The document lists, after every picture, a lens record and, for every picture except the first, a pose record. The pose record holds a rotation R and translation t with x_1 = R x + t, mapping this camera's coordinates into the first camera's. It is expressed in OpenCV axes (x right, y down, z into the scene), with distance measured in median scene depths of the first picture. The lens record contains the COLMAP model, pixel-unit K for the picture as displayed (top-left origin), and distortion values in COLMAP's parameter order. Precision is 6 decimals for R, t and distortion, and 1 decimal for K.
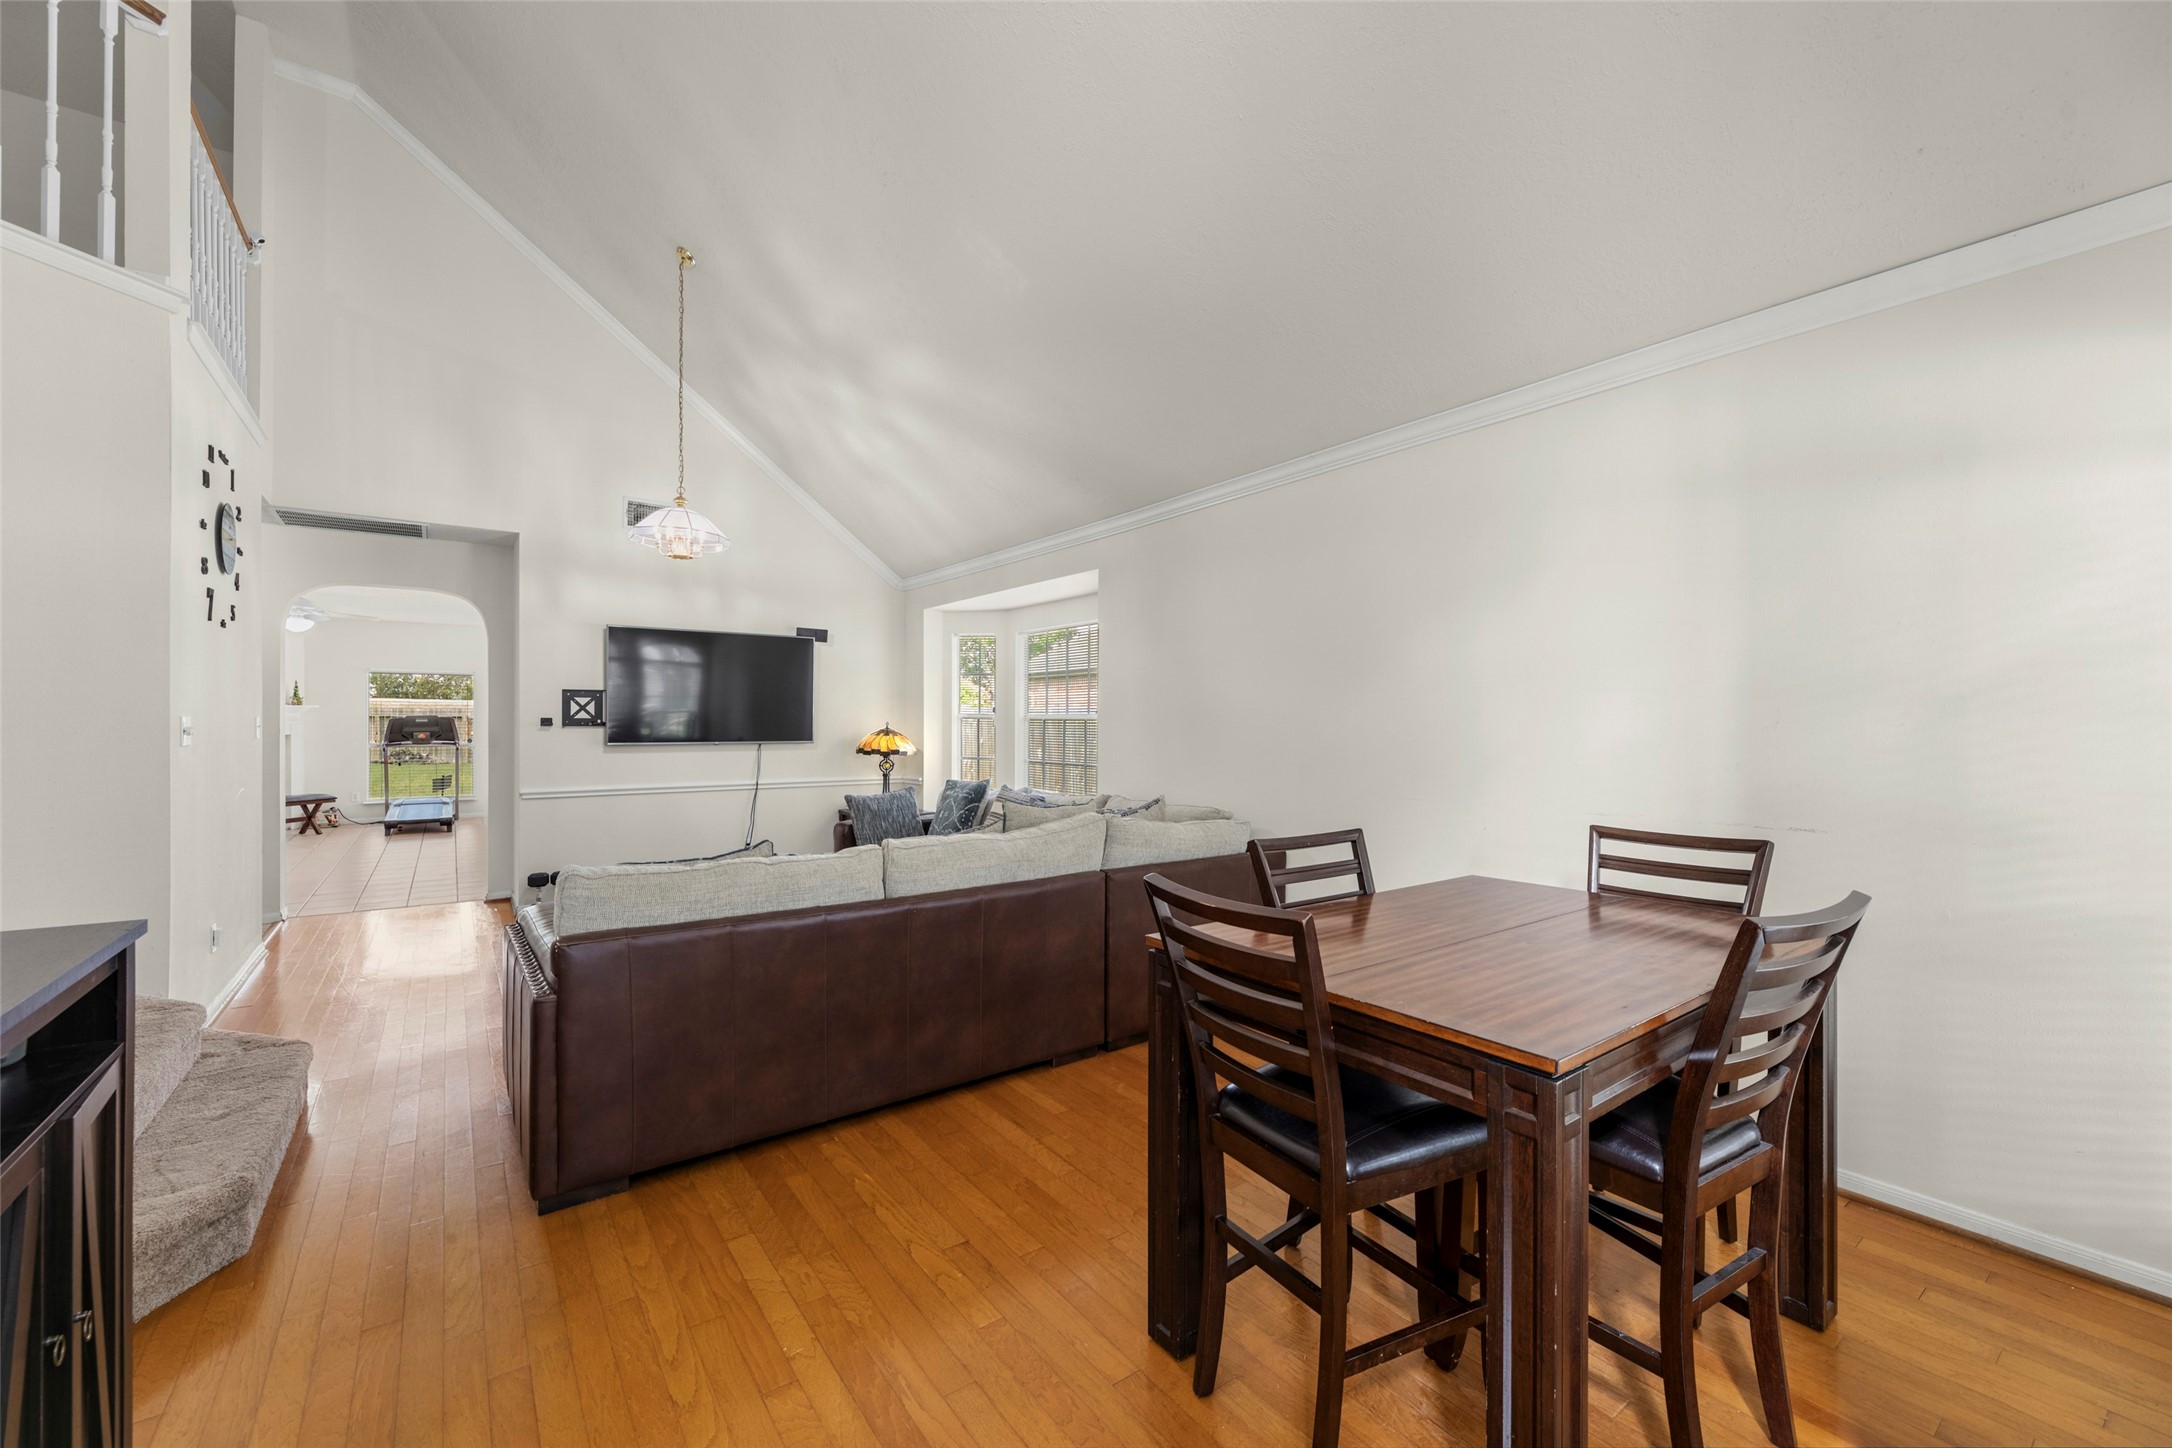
lens RADIAL K [[869.9, 0, 1083.0], [0, 869.9, 722.2], [0, 0, 1]] dist [0.000448, 0.000040]
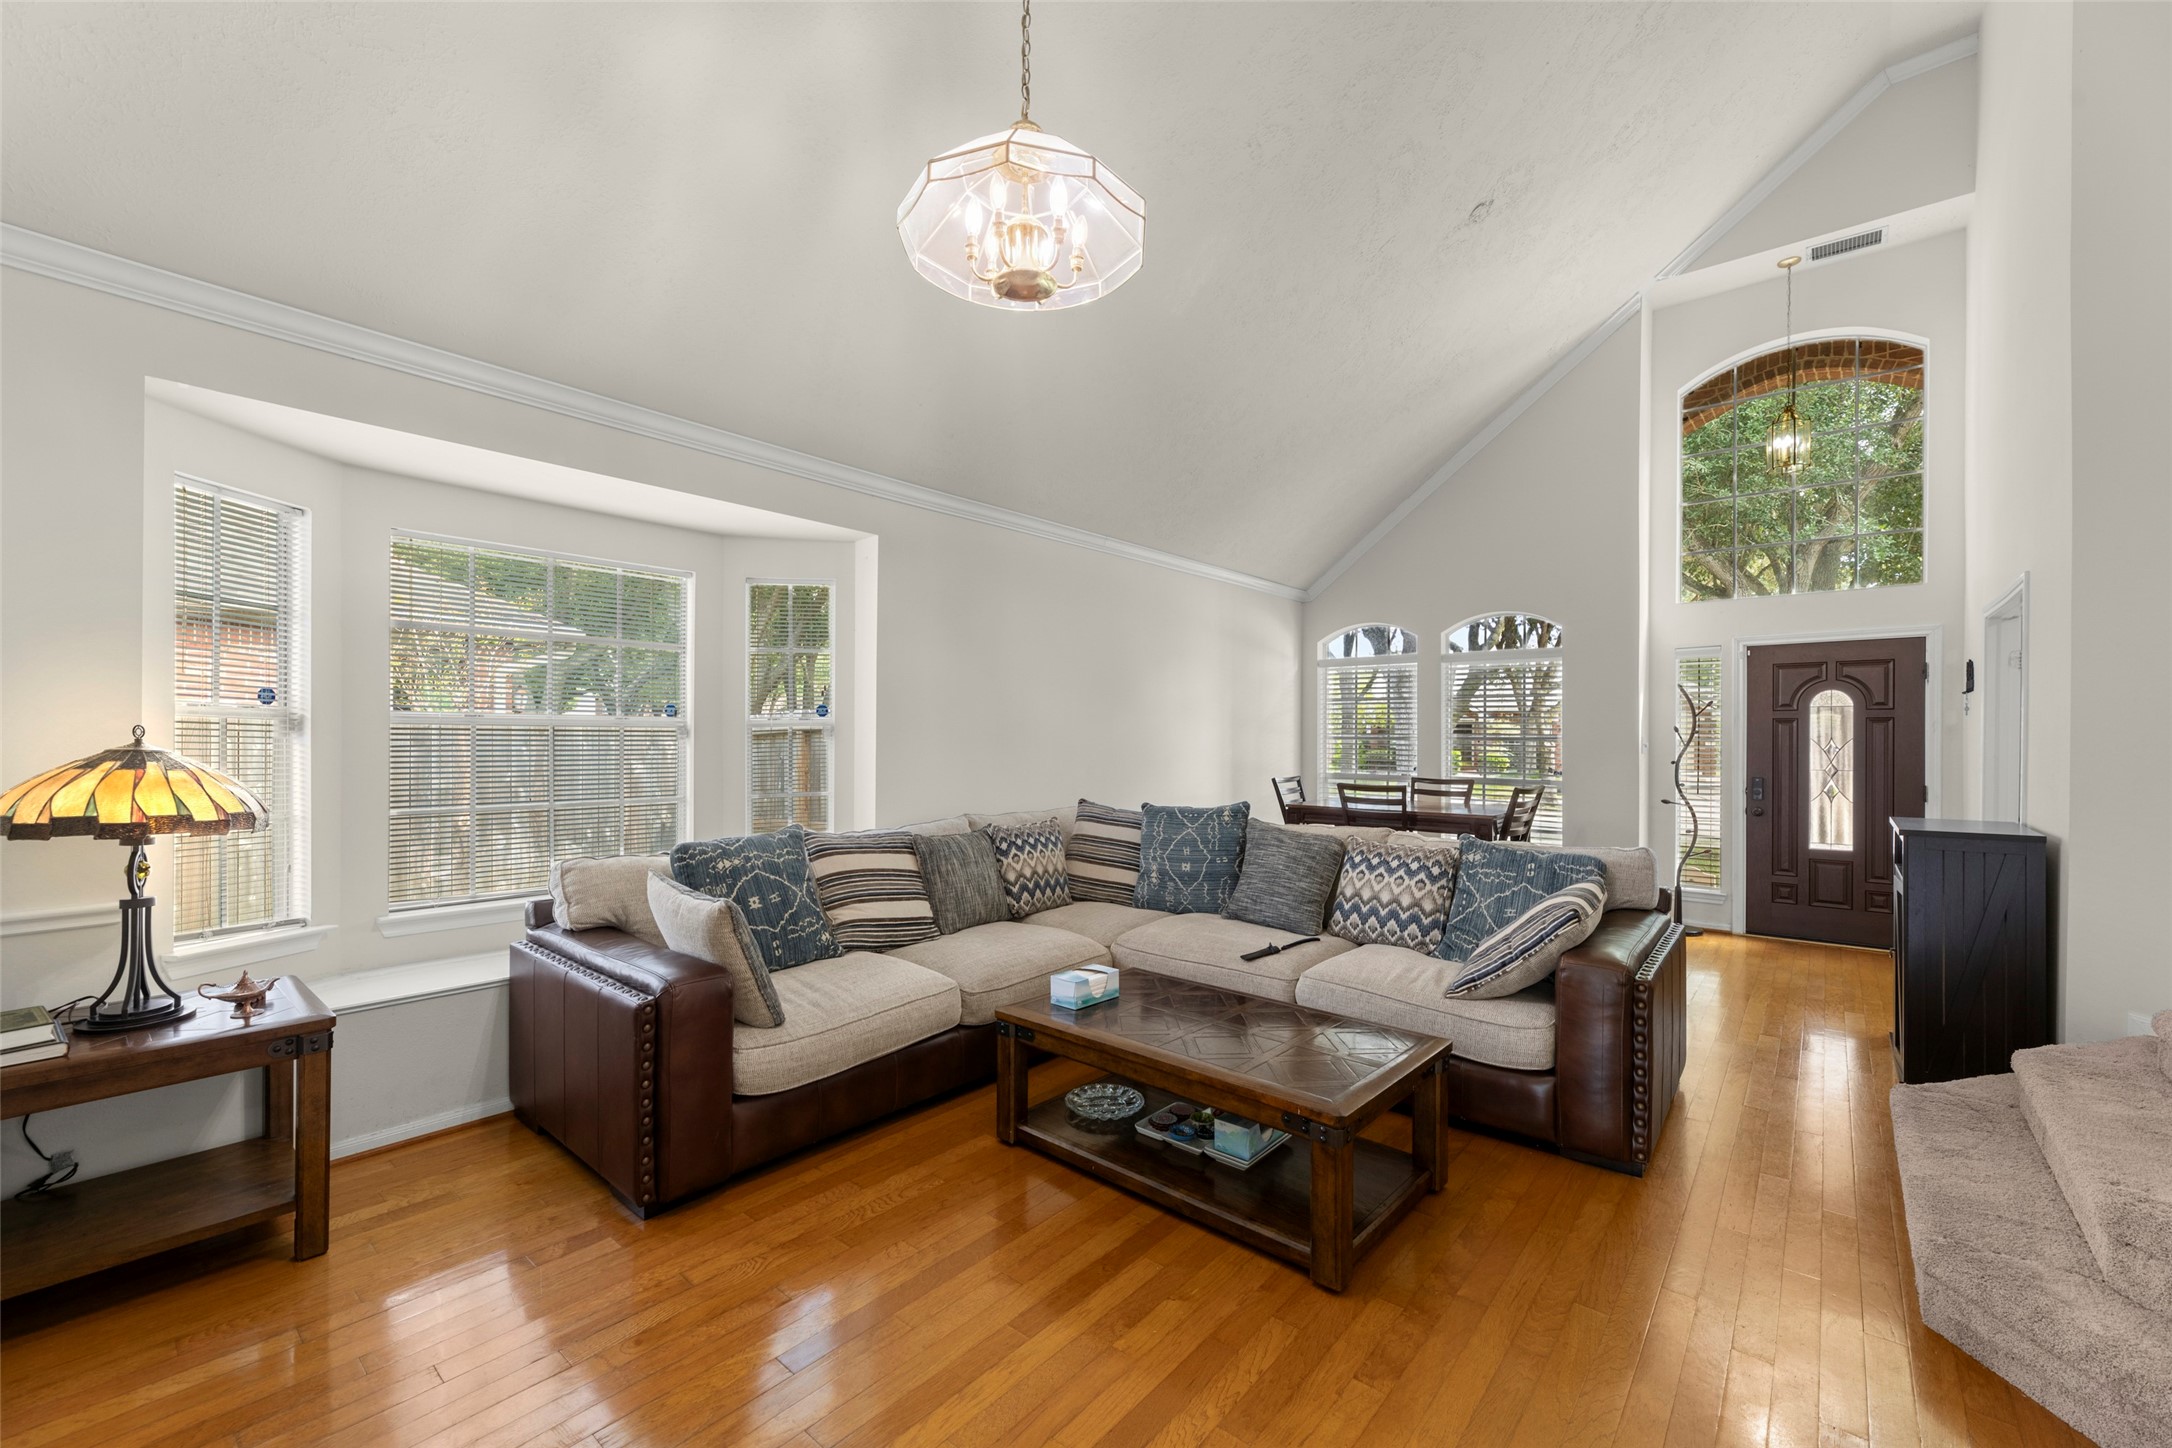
lens RADIAL K [[871.8, 0, 1044.1], [0, 871.8, 750.8], [0, 0, 1]] dist [0.000090, 0.000000]
pose [[-0.203899, -0.010664, 0.978934, -0.584054], [-0.004874, 0.999939, 0.009878, 0.004362], [-0.978980, -0.002757, -0.203938, 0.748277]]
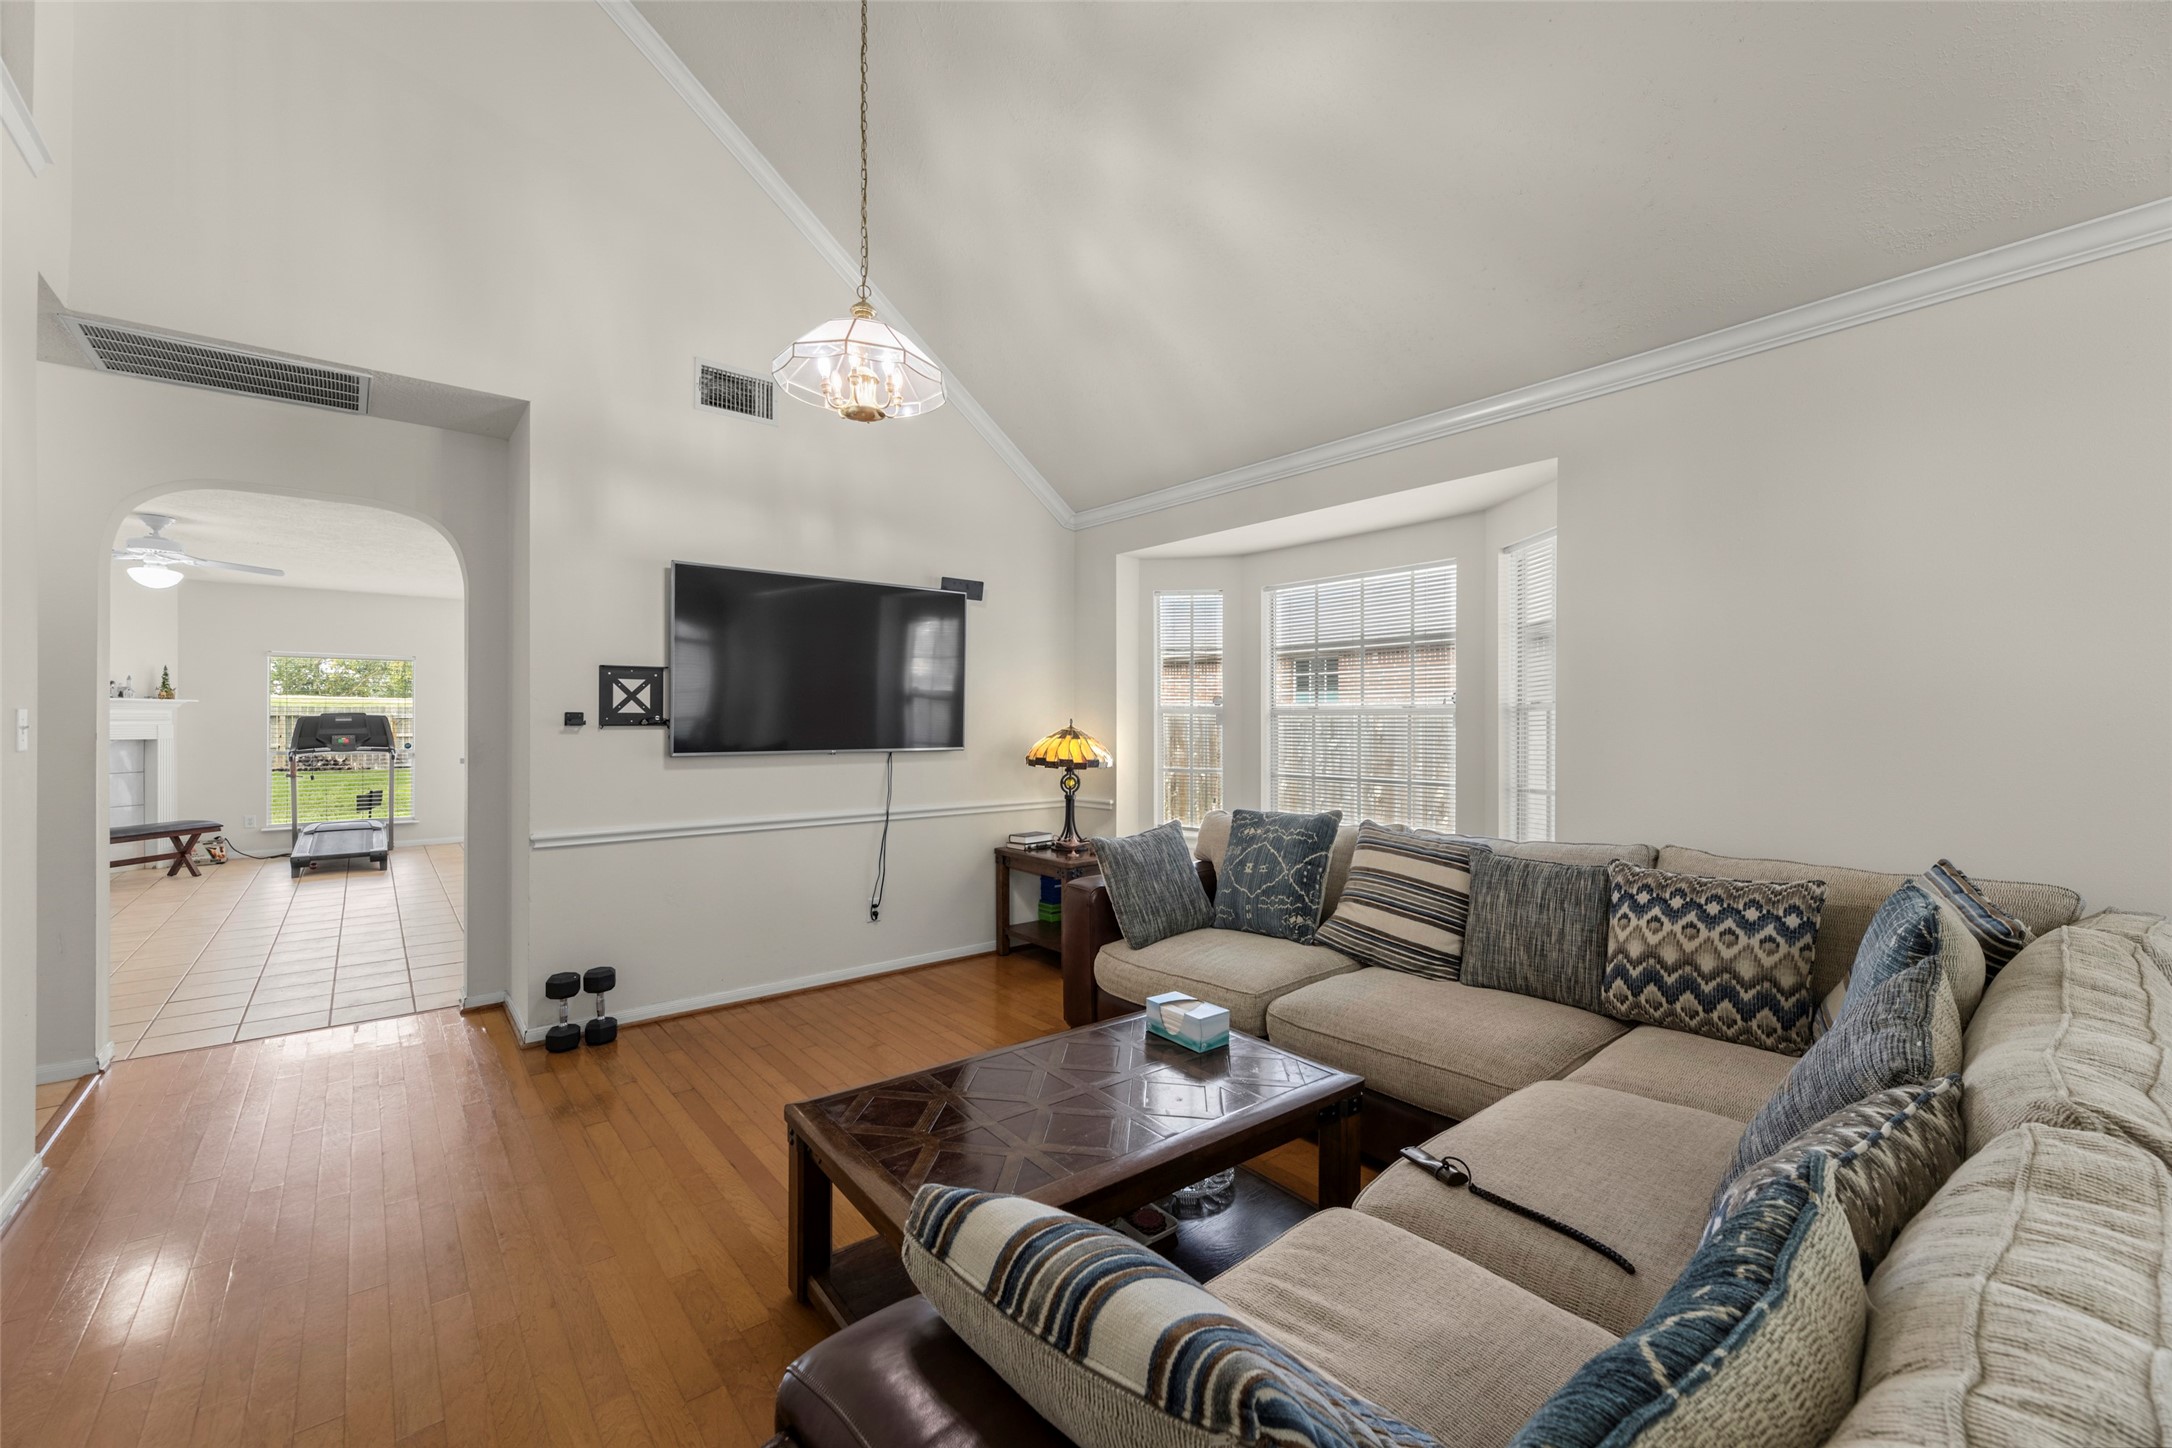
lens RADIAL K [[882.1, 0, 1089.7], [0, 882.1, 717.7], [0, 0, 1]] dist [0.000130, -0.000022]
pose [[0.998269, -0.002653, 0.058750, -0.250548], [0.002871, 0.999989, -0.003624, 0.001639], [-0.058740, 0.003786, 0.998266, 0.313181]]
